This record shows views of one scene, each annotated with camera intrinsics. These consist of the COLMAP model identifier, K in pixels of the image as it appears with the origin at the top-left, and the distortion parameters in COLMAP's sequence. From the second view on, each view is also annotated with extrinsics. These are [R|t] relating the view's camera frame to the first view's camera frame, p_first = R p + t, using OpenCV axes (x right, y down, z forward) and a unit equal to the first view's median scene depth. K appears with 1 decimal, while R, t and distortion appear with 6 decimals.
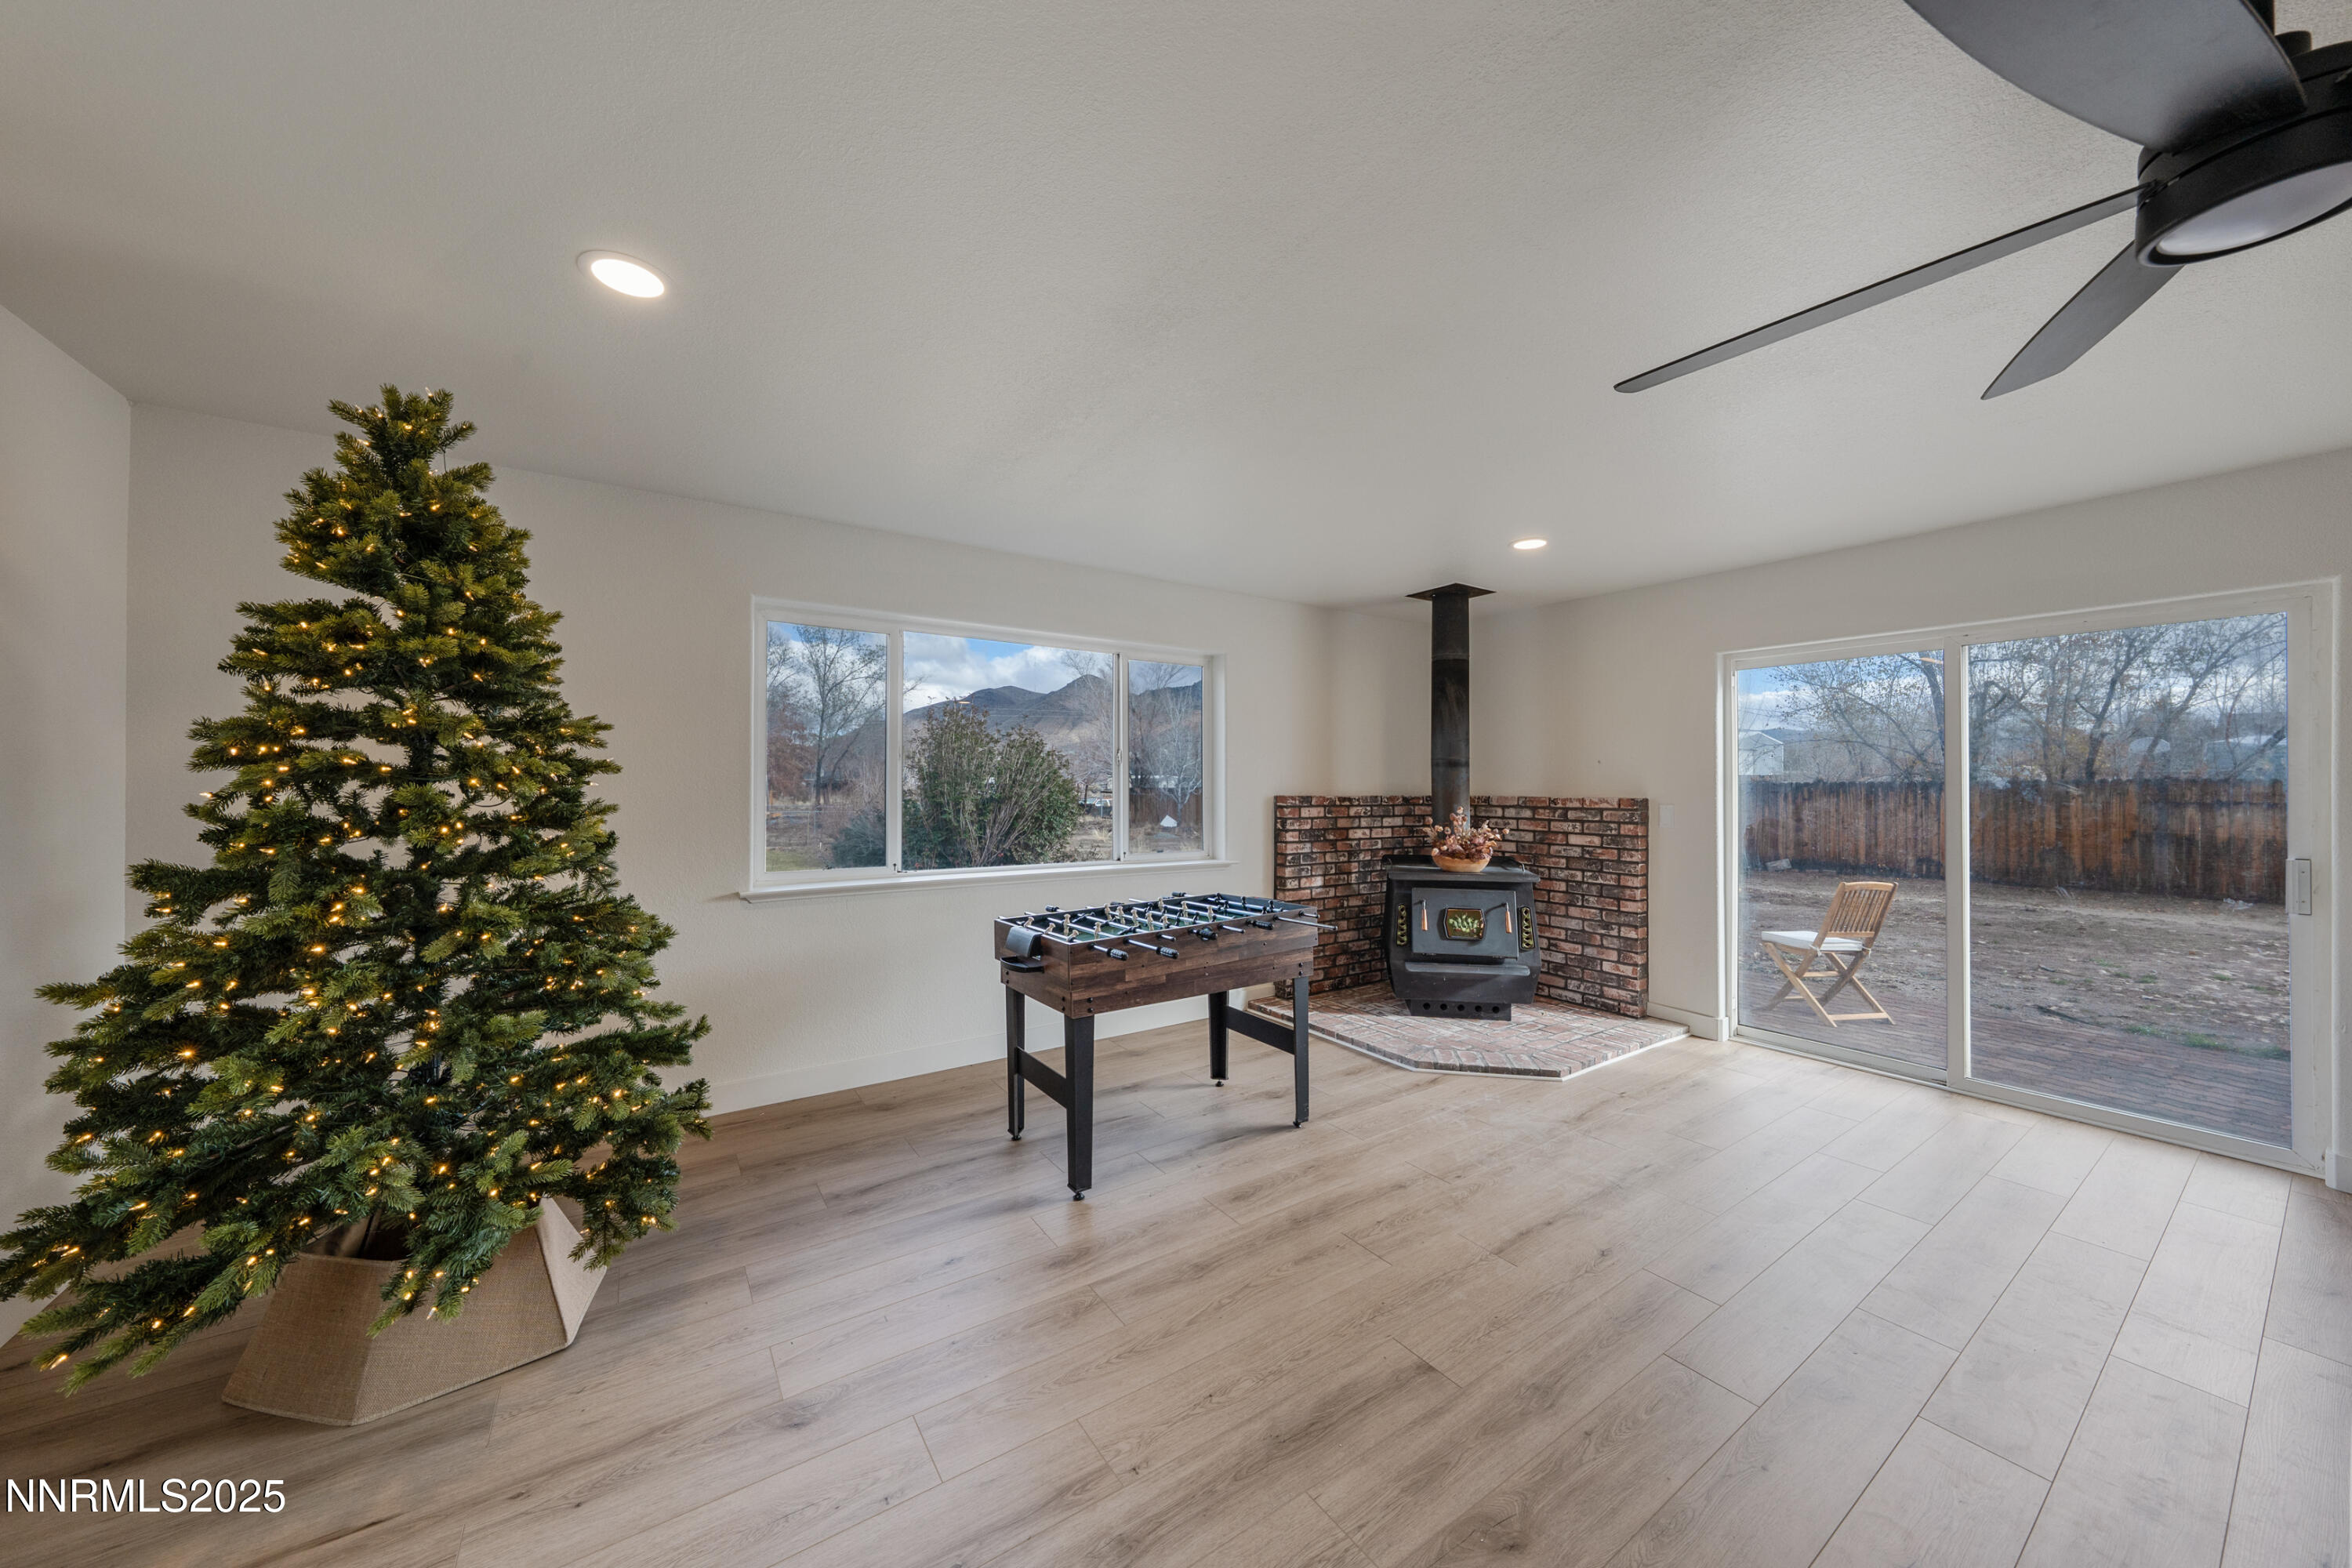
lens RADIAL K [[802.0, 0, 1171.2], [0, 802.0, 781.4], [0, 0, 1]] dist [-0.000470, -0.000093]
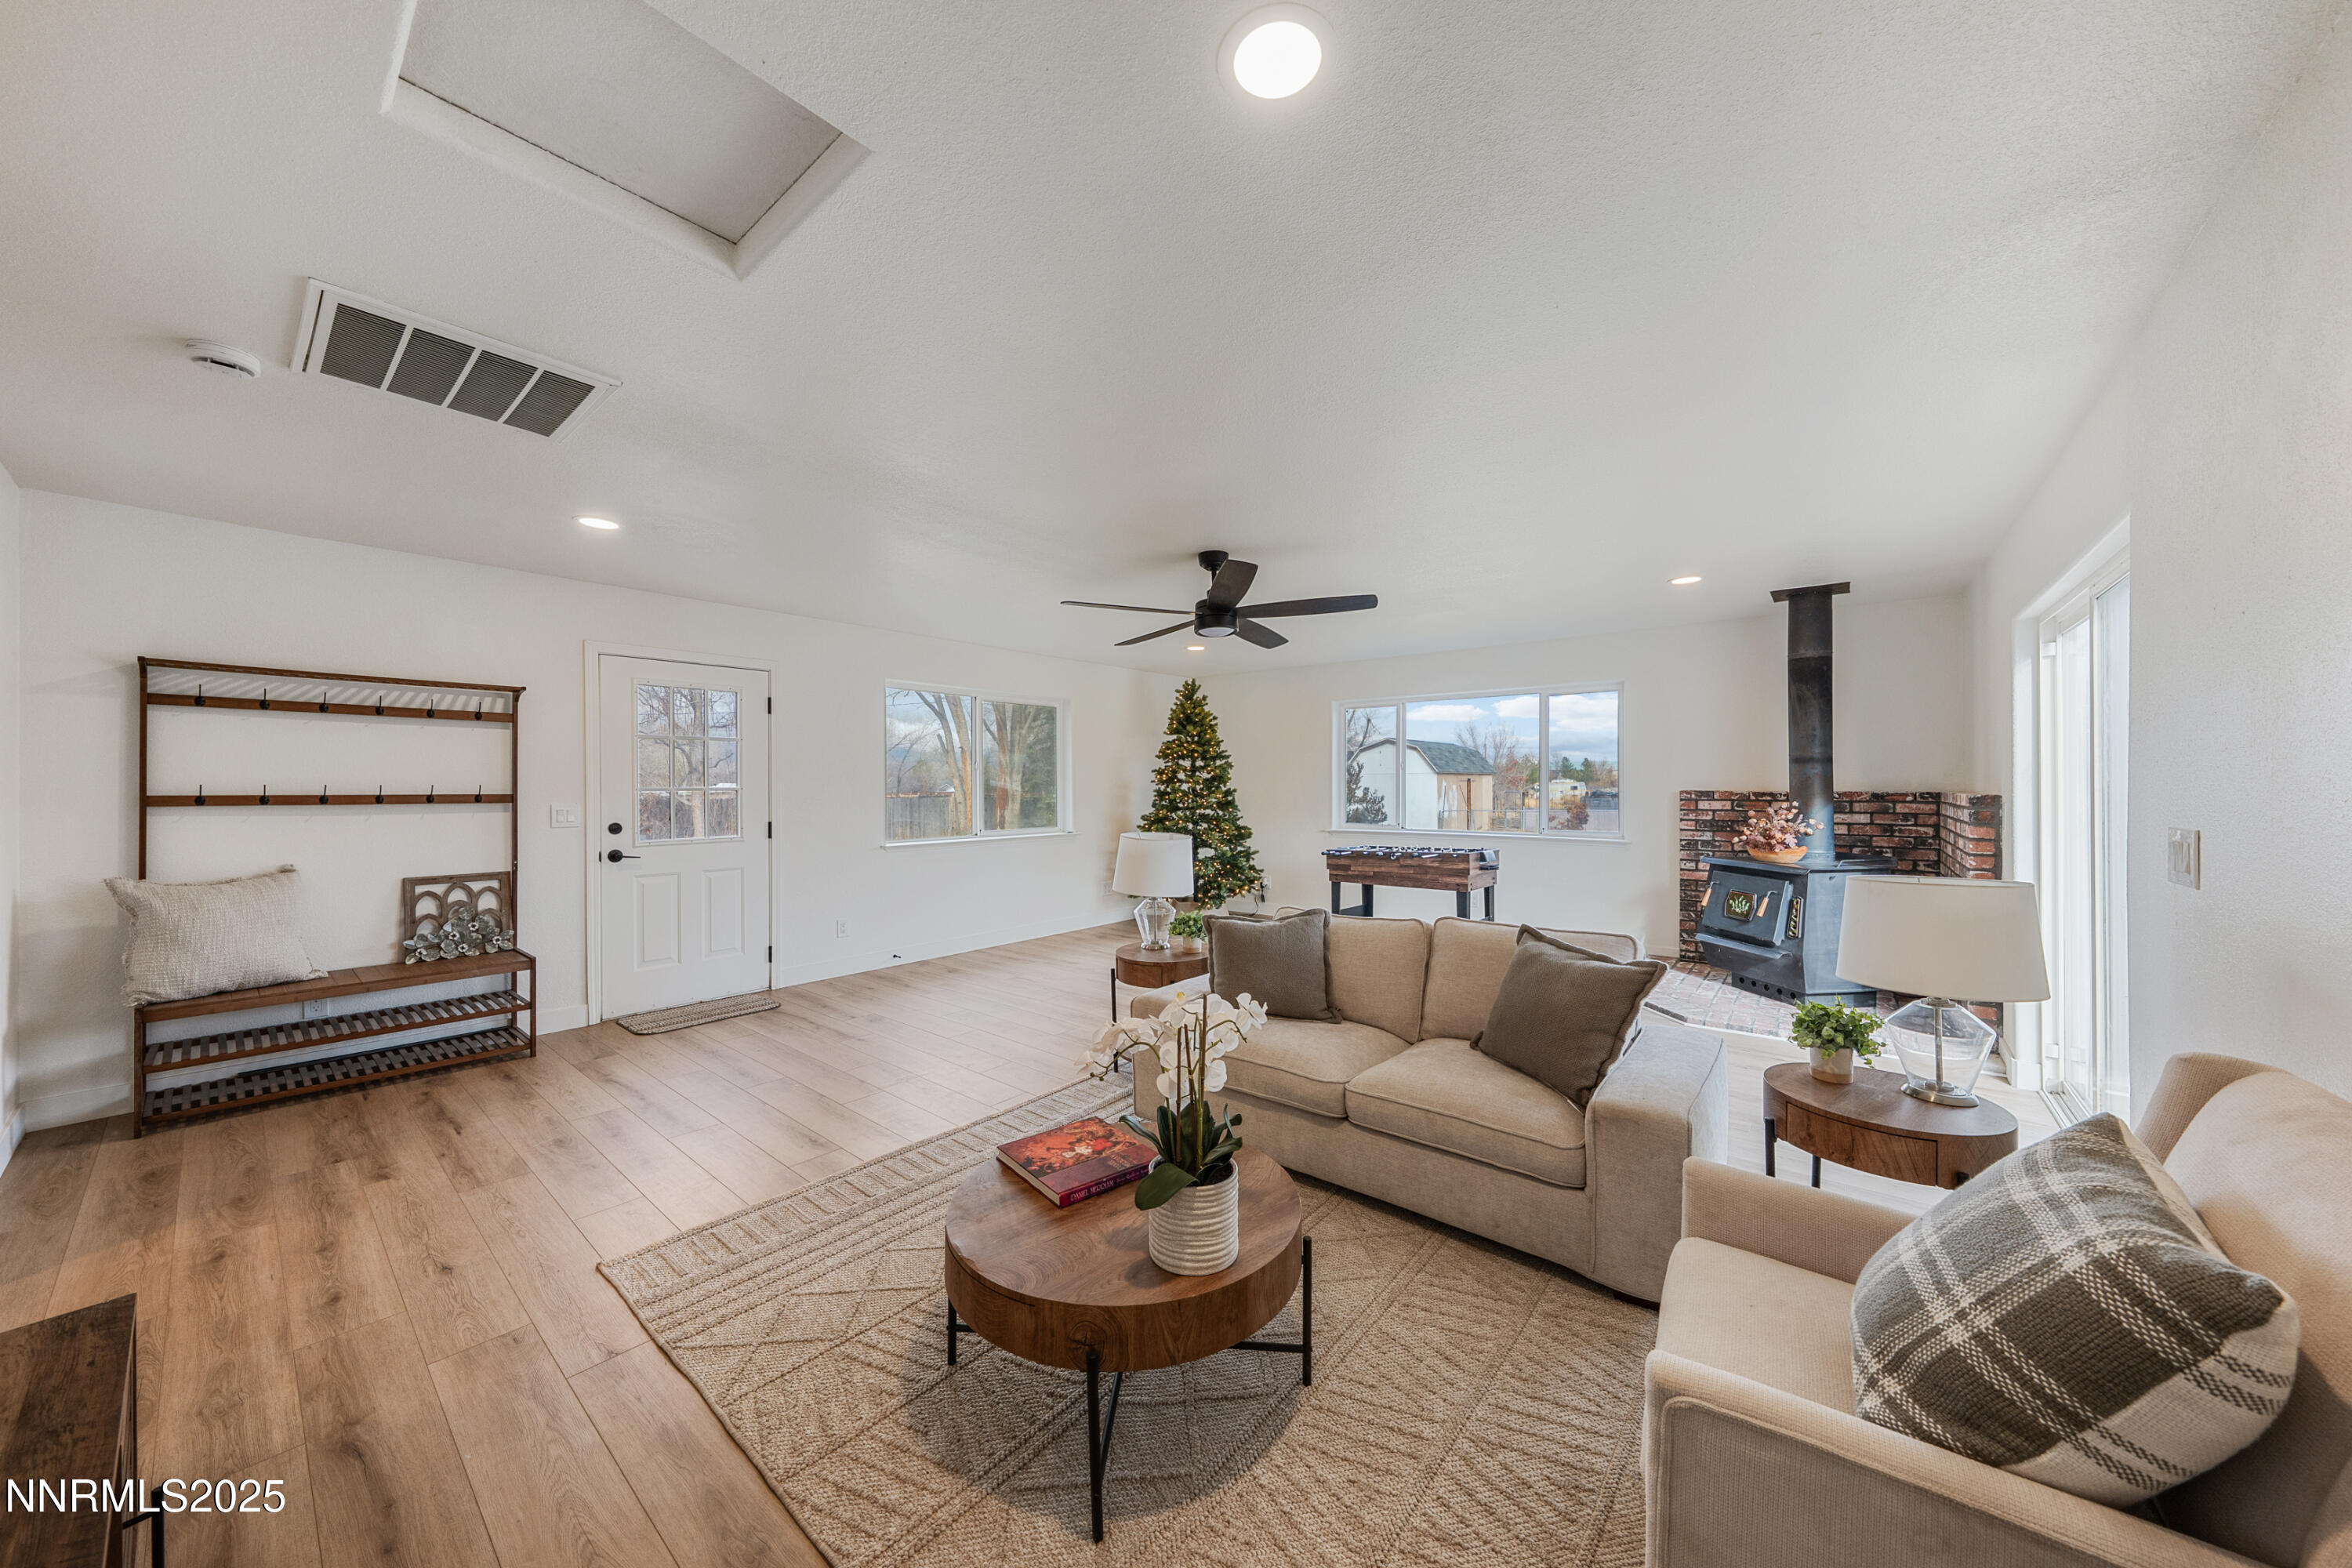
lens RADIAL K [[801.5, 0, 1168.9], [0, 801.5, 784.2], [0, 0, 1]] dist [-0.000851, 0.000010]
pose [[0.276223, -0.003135, -0.961088, 1.093630], [0.008286, 0.999965, -0.000881, 0.003363], [0.961058, -0.007720, 0.276239, -0.061490]]
